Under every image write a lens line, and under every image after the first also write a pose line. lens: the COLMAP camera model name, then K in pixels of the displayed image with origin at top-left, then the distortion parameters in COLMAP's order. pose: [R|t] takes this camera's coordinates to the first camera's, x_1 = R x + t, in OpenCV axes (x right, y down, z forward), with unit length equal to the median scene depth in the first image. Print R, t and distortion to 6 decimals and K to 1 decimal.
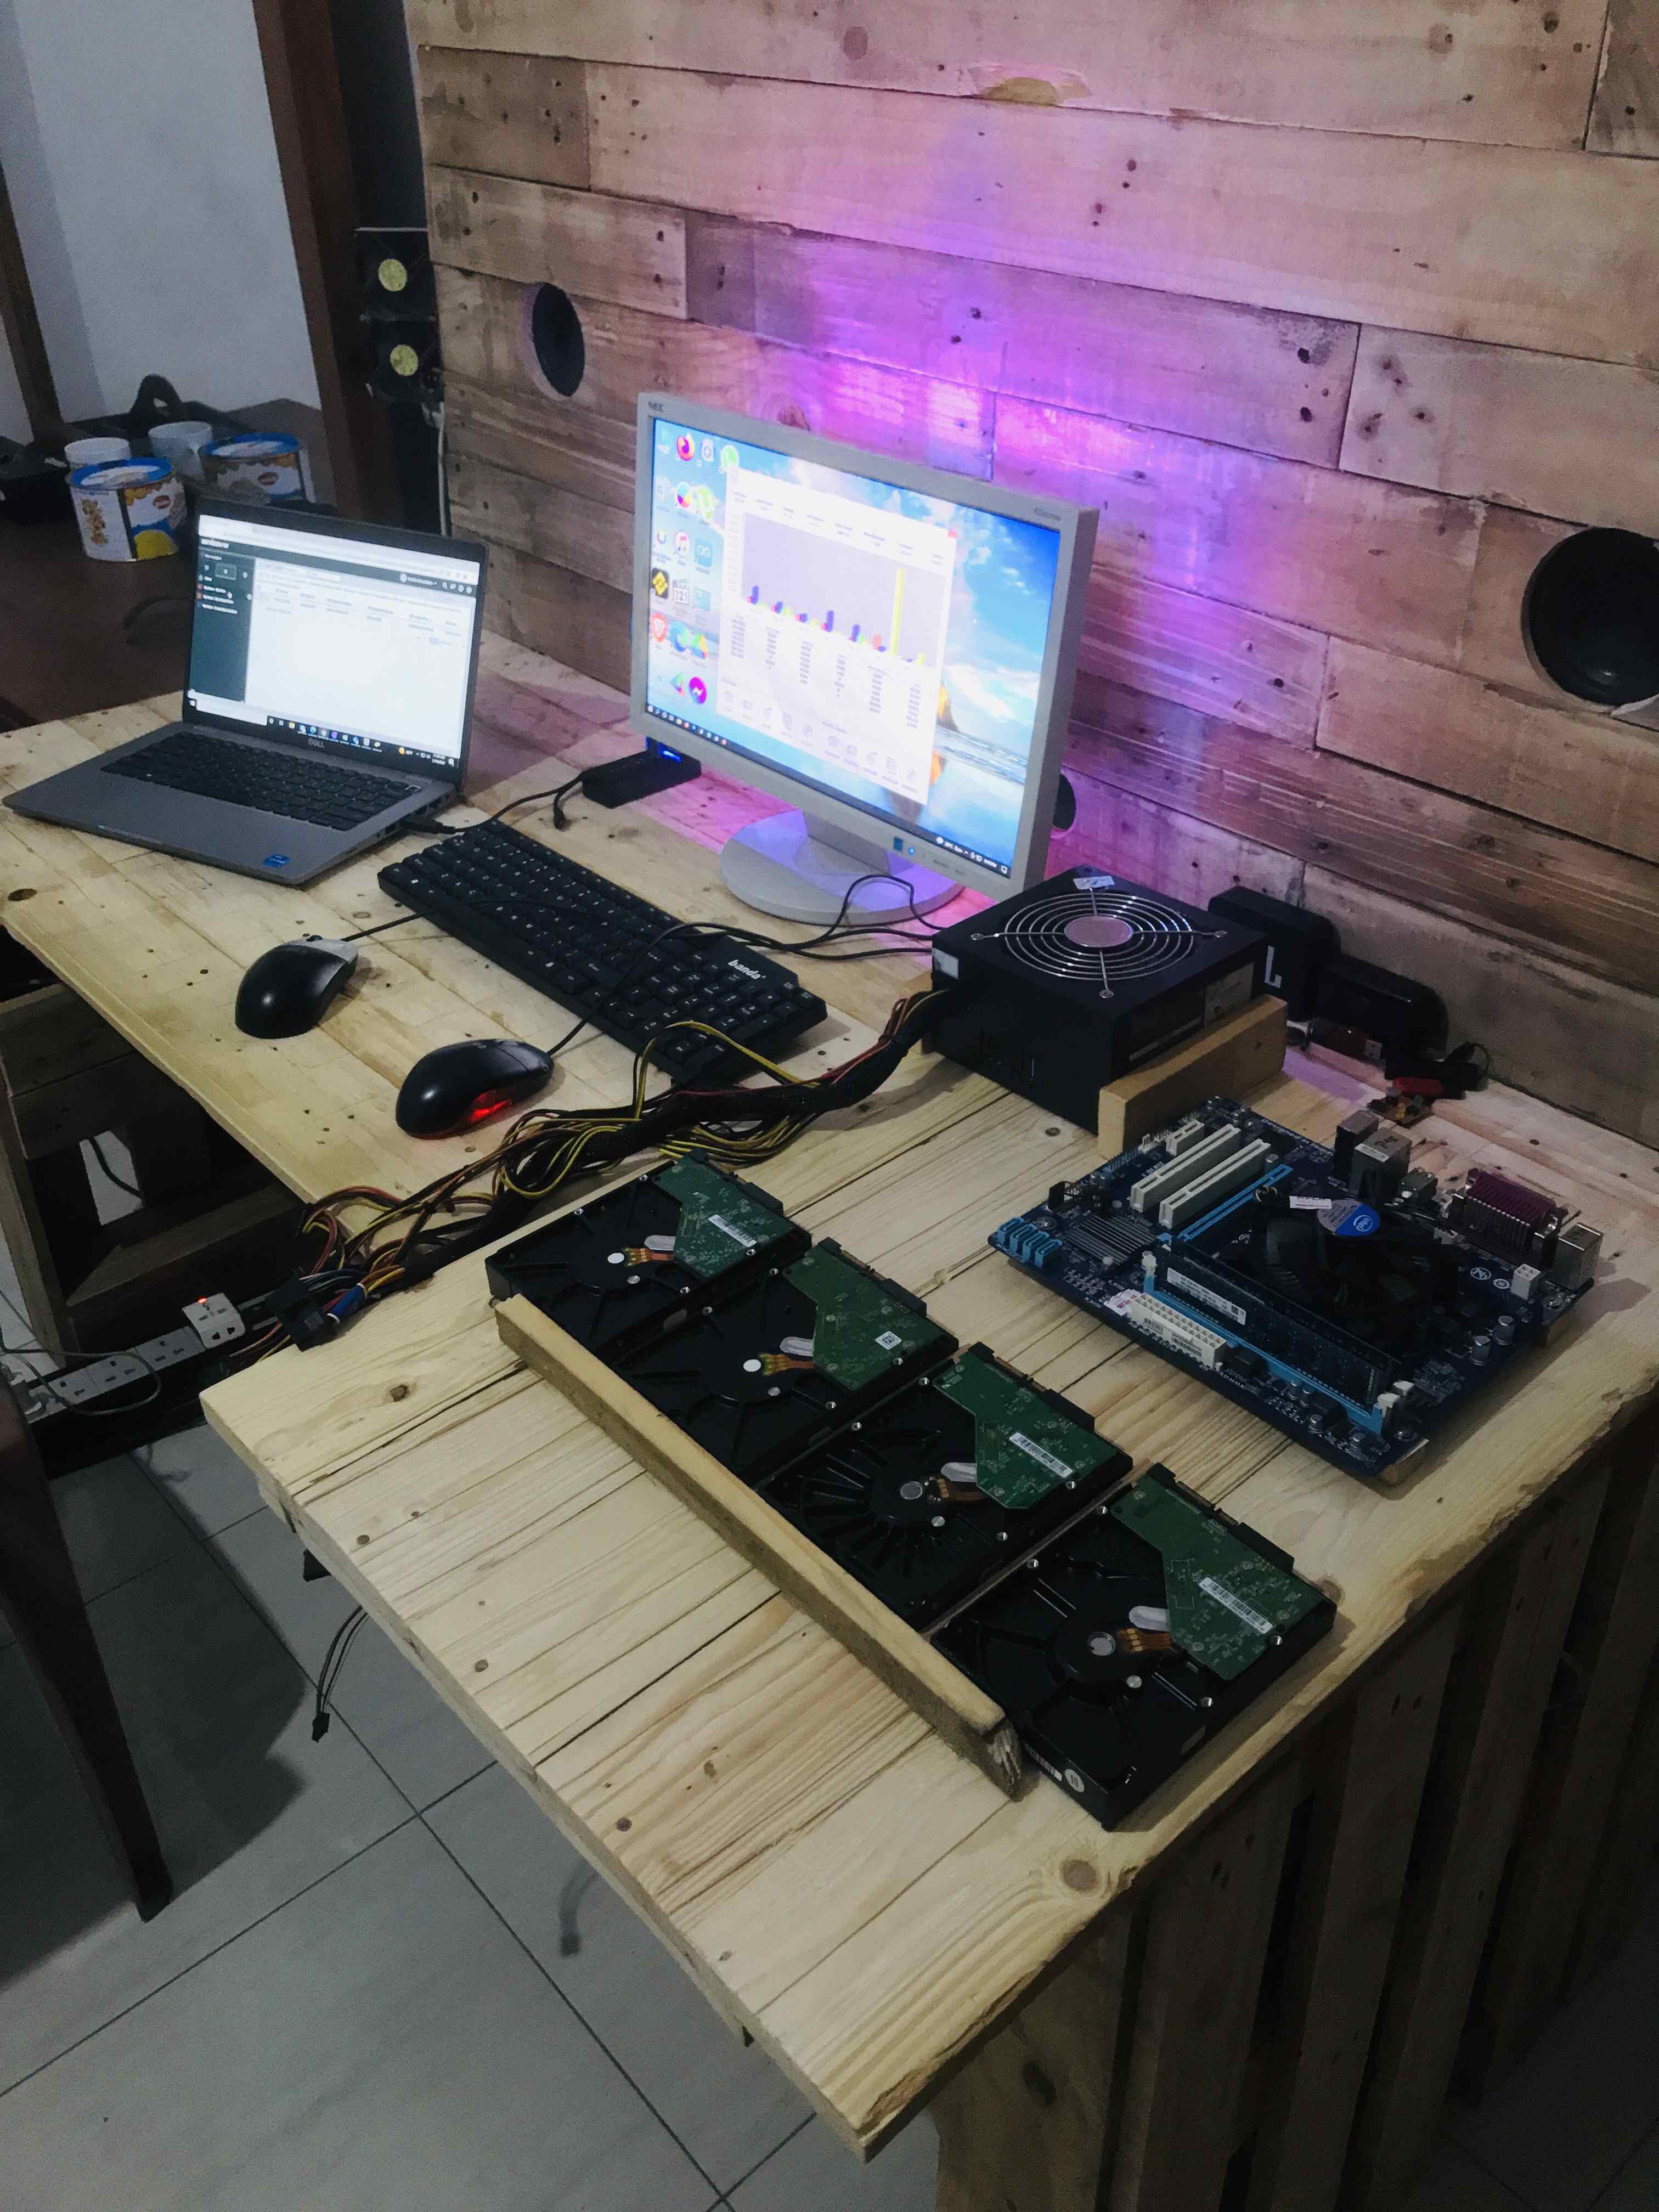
lens RADIAL K [[1822.5, 0, 819.9], [0, 1822.5, 1097.9], [0, 0, 1]] dist [0.015169, -0.015236]
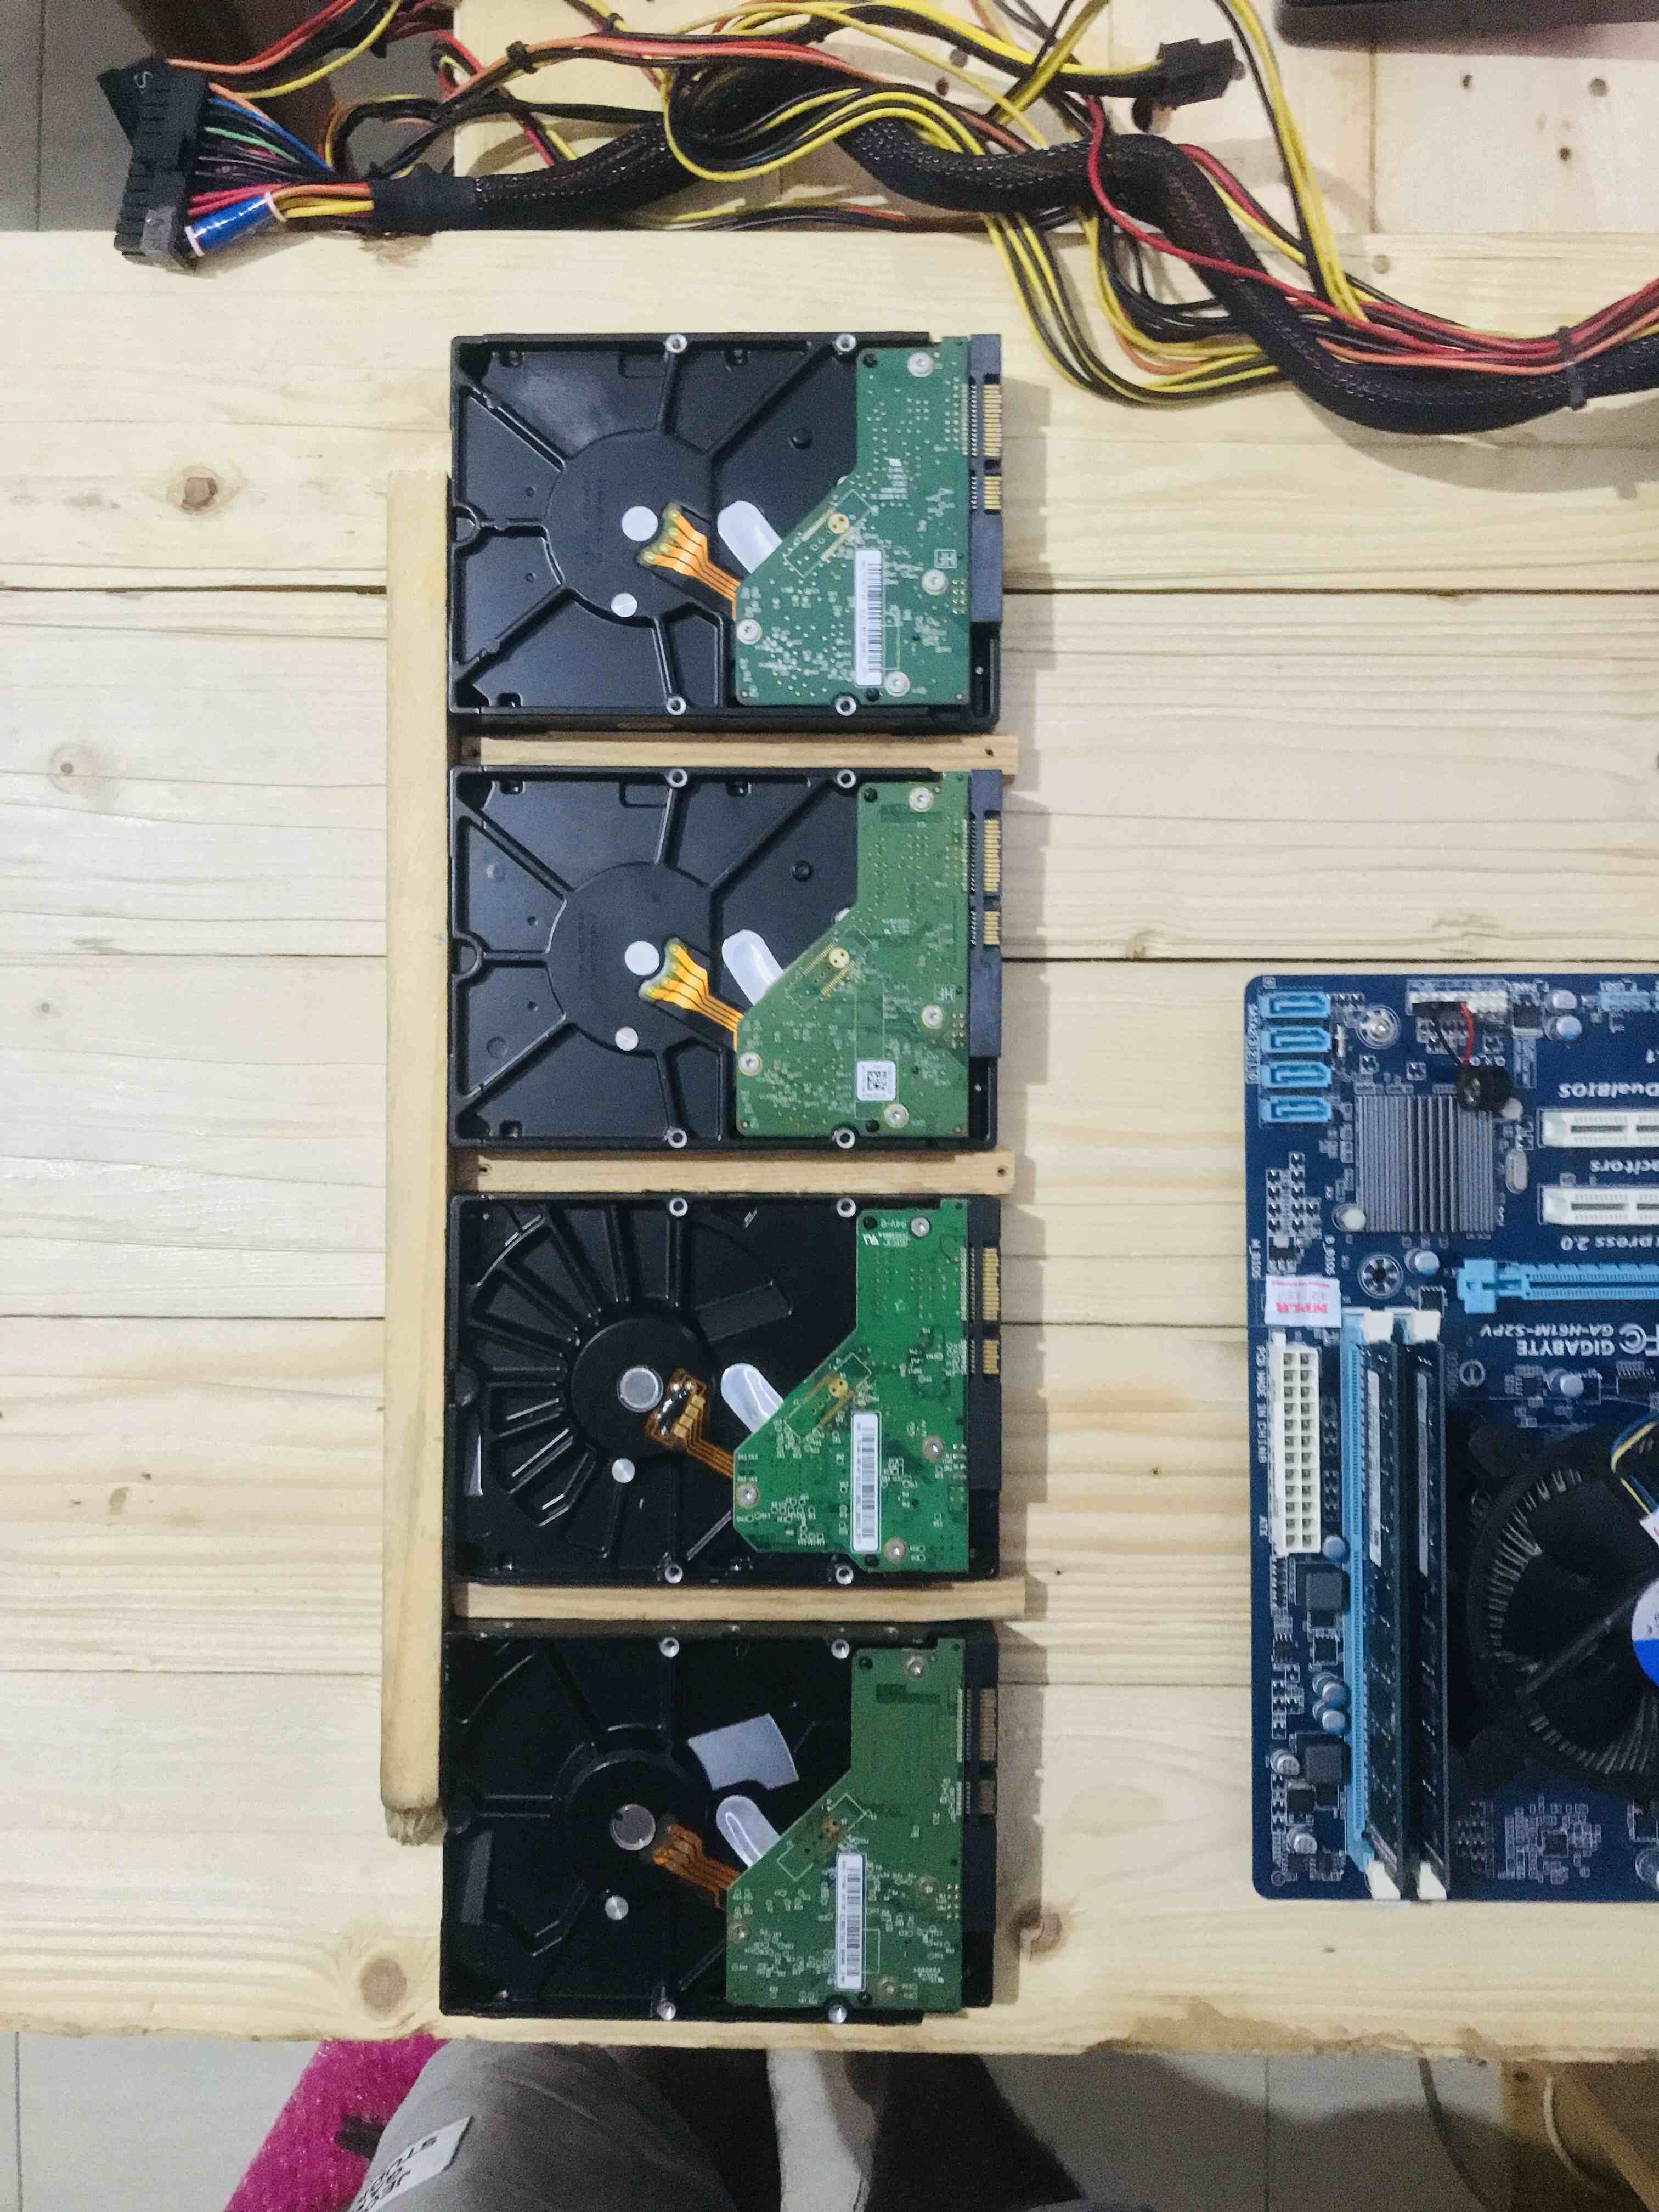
lens RADIAL K [[1865.0, 0, 833.4], [0, 1865.0, 1067.2], [0, 0, 1]] dist [0.026213, -0.051596]
pose [[0.748495, 0.662764, 0.022369, 0.012598], [-0.390030, 0.412699, 0.823138, -0.282049], [0.536314, -0.624839, 0.567401, 0.632389]]
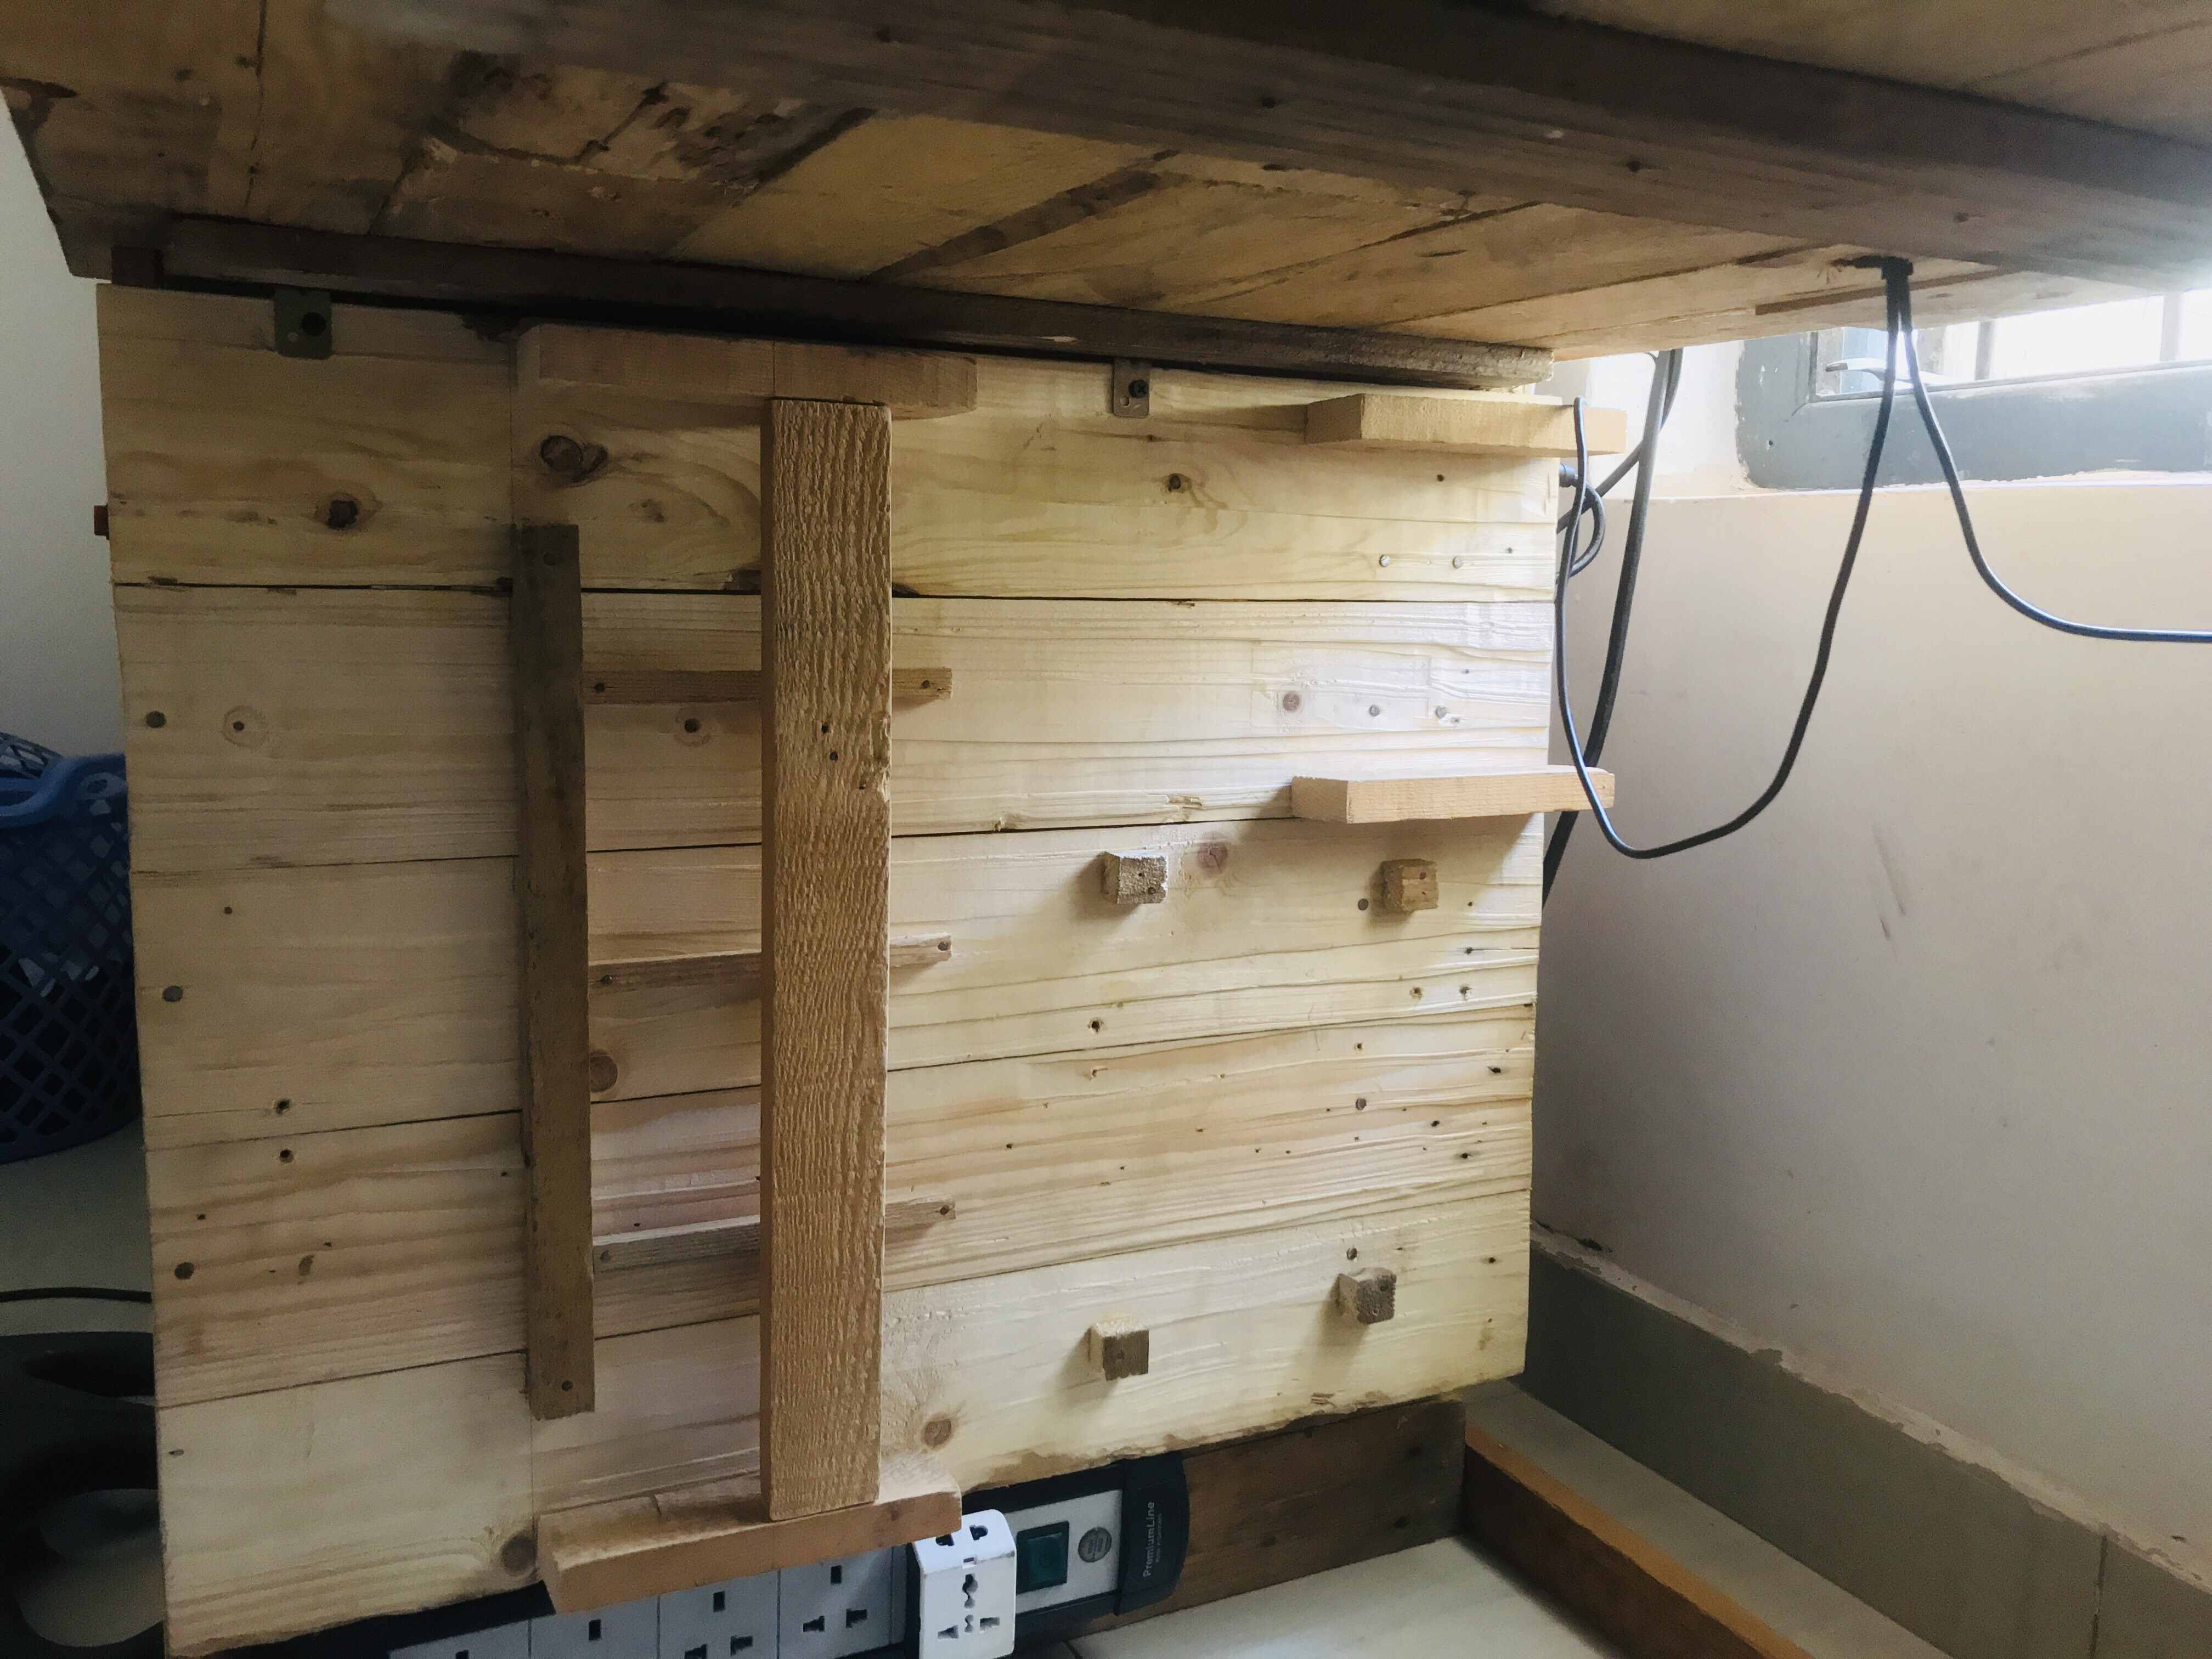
lens RADIAL K [[1822.5, 0, 1106.0], [0, 1822.5, 829.5], [0, 0, 1]] dist [0.015169, -0.015236]
pose [[0.641597, 0.617604, 0.454882, -0.265636], [-0.732838, 0.318446, 0.601283, -0.413028], [0.226499, -0.719136, 0.656918, 0.479956]]
